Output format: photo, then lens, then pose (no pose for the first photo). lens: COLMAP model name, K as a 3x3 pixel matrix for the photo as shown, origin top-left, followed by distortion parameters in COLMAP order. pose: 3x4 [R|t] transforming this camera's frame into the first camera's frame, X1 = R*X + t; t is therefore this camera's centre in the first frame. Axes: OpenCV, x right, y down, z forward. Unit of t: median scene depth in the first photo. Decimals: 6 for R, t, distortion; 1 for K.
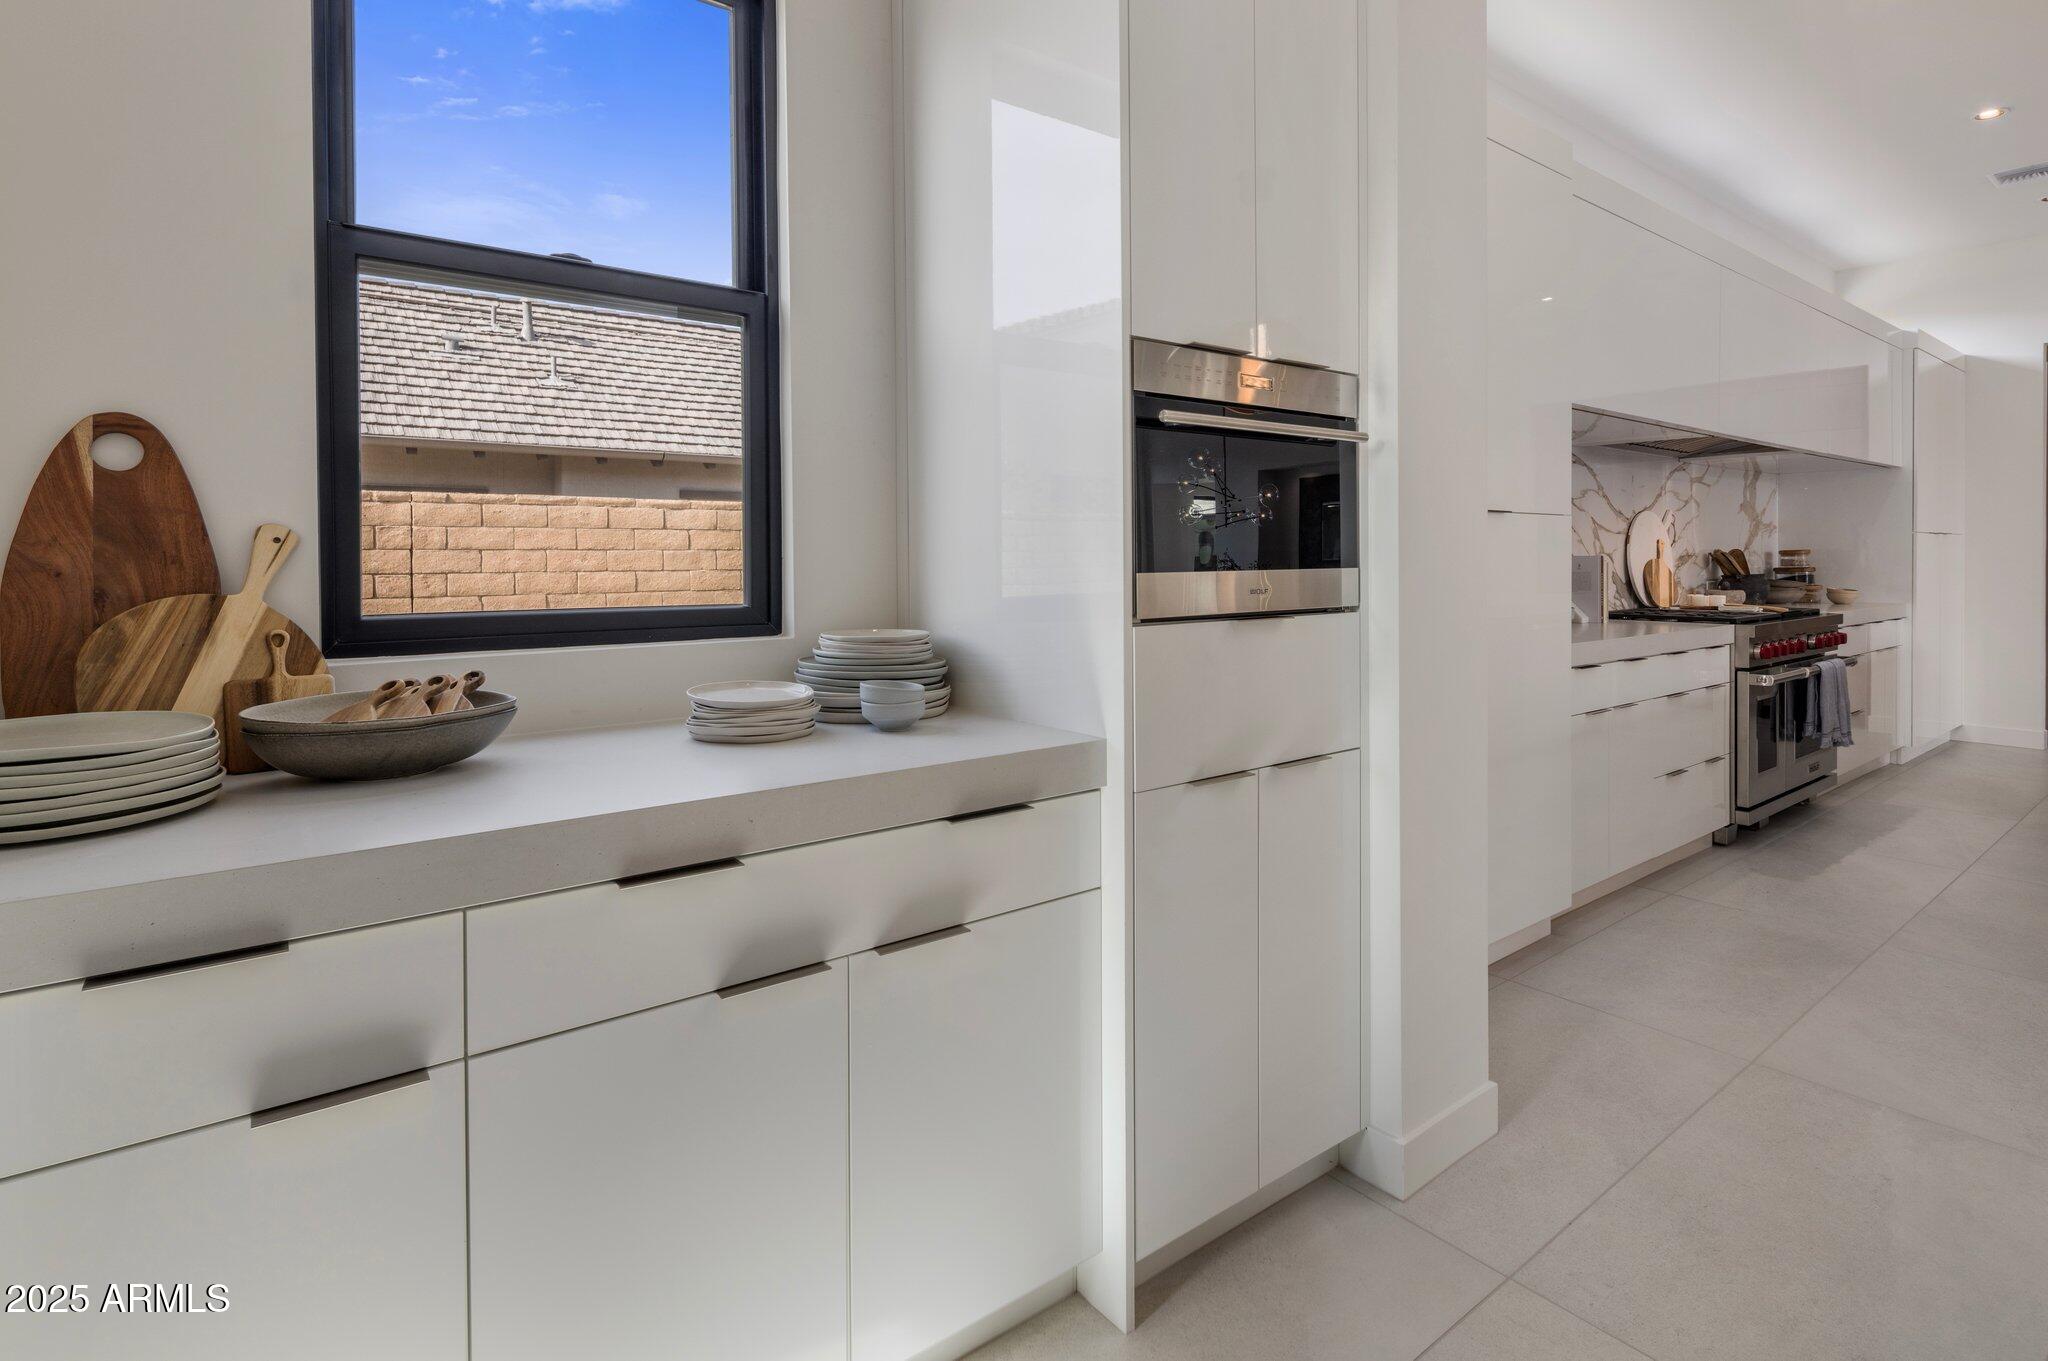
lens RADIAL K [[995.3, 0, 1030.1], [0, 995.3, 557.2], [0, 0, 1]] dist [0.005083, -0.004832]
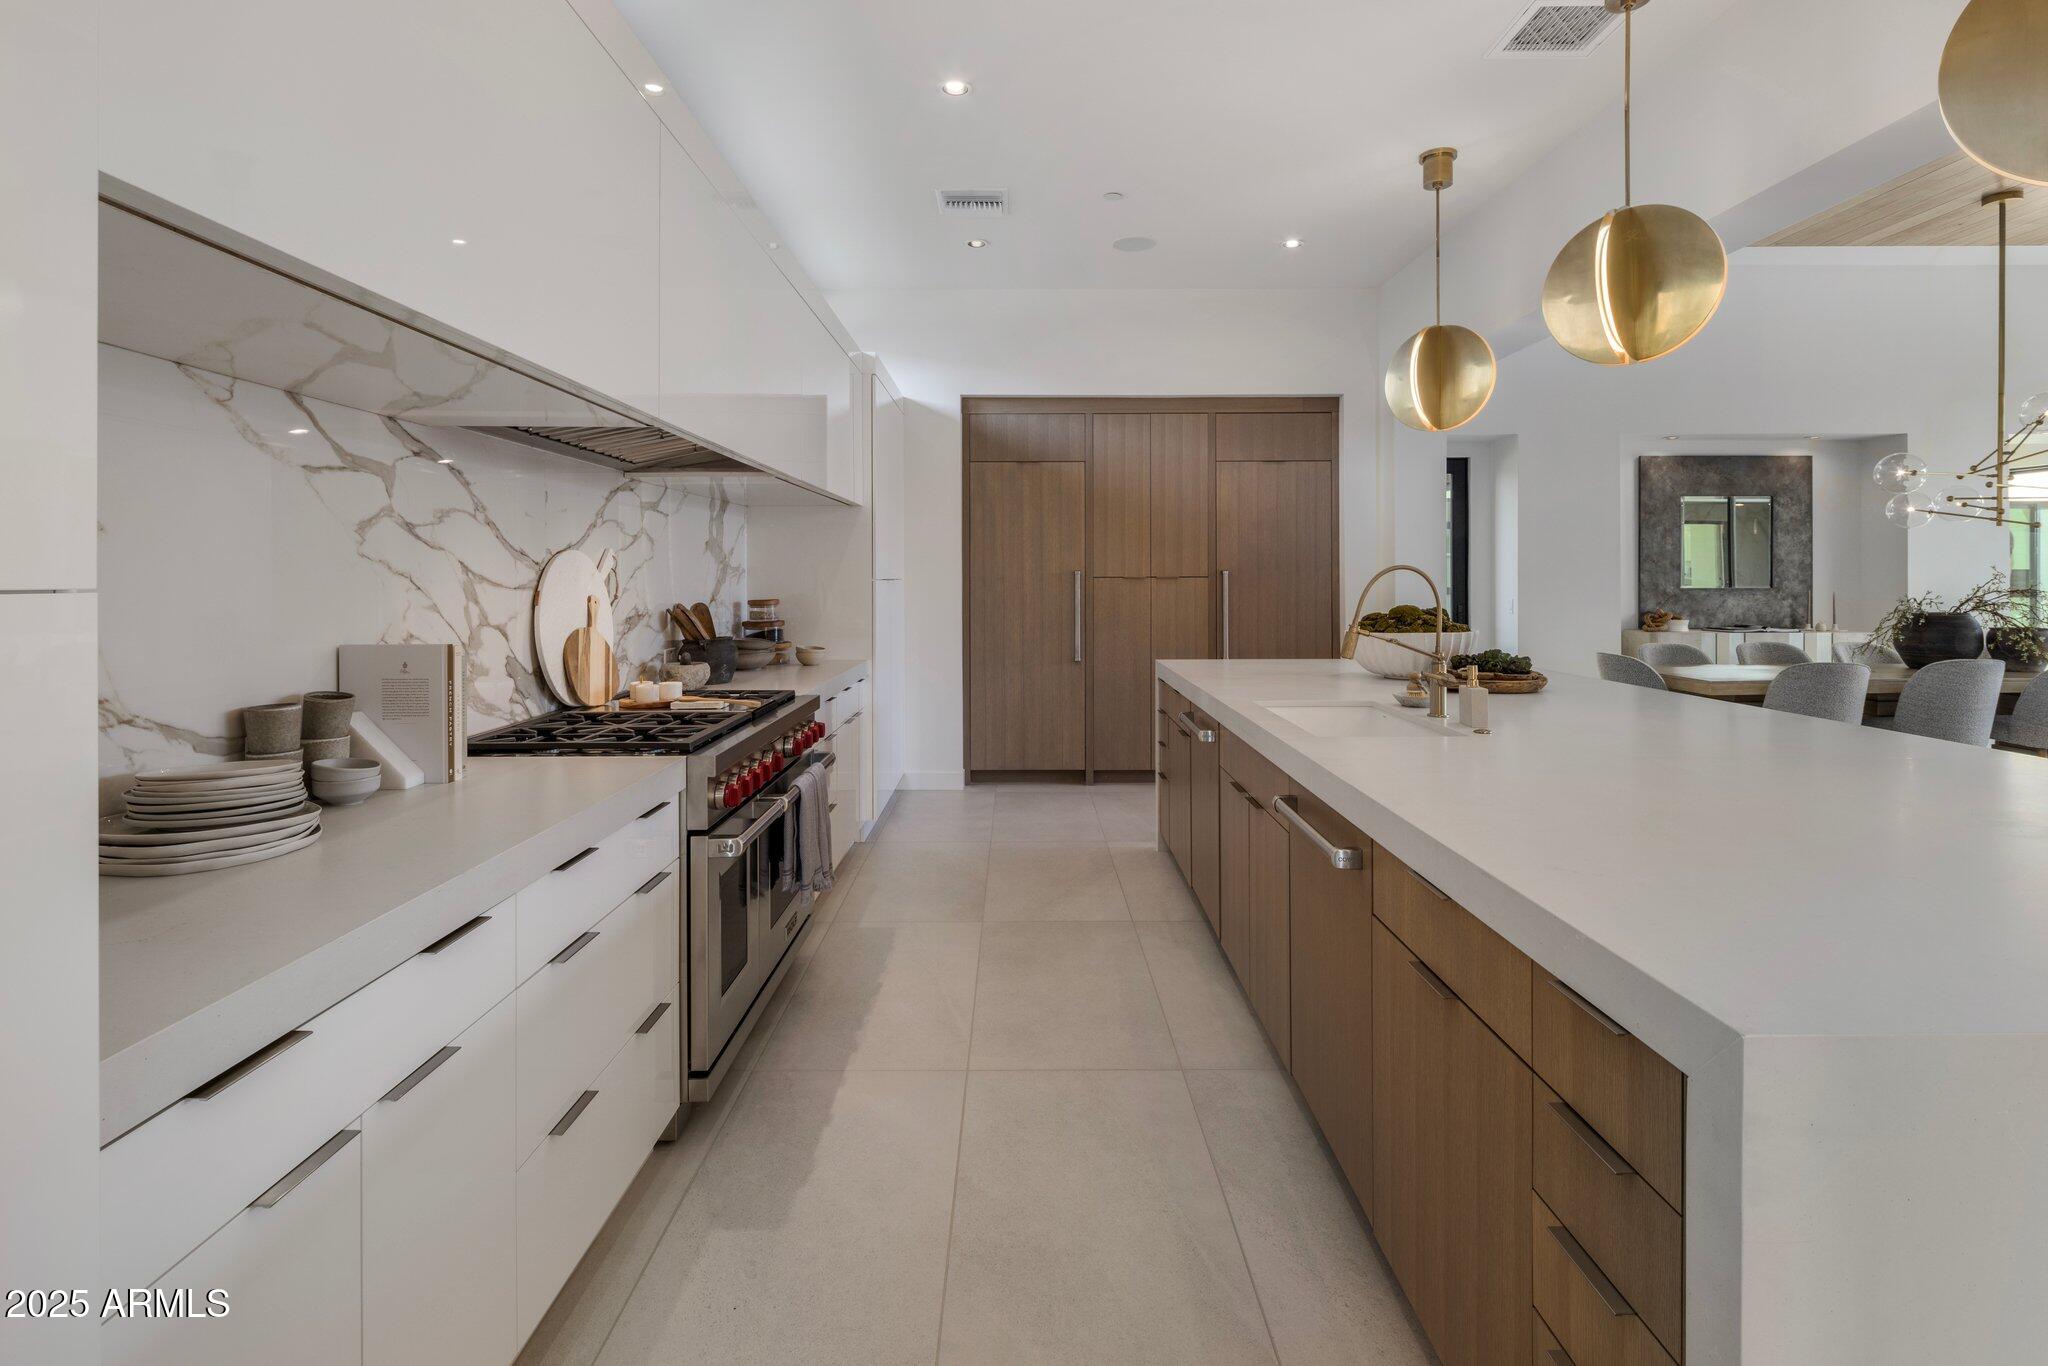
lens RADIAL K [[995.3, 0, 1011.9], [0, 995.3, 583.4], [0, 0, 1]] dist [0.005083, -0.004832]
pose [[0.617291, -0.004400, 0.786723, 0.301269], [0.003188, 0.999990, 0.003091, -0.026764], [-0.786729, 0.000600, 0.617299, 0.403552]]
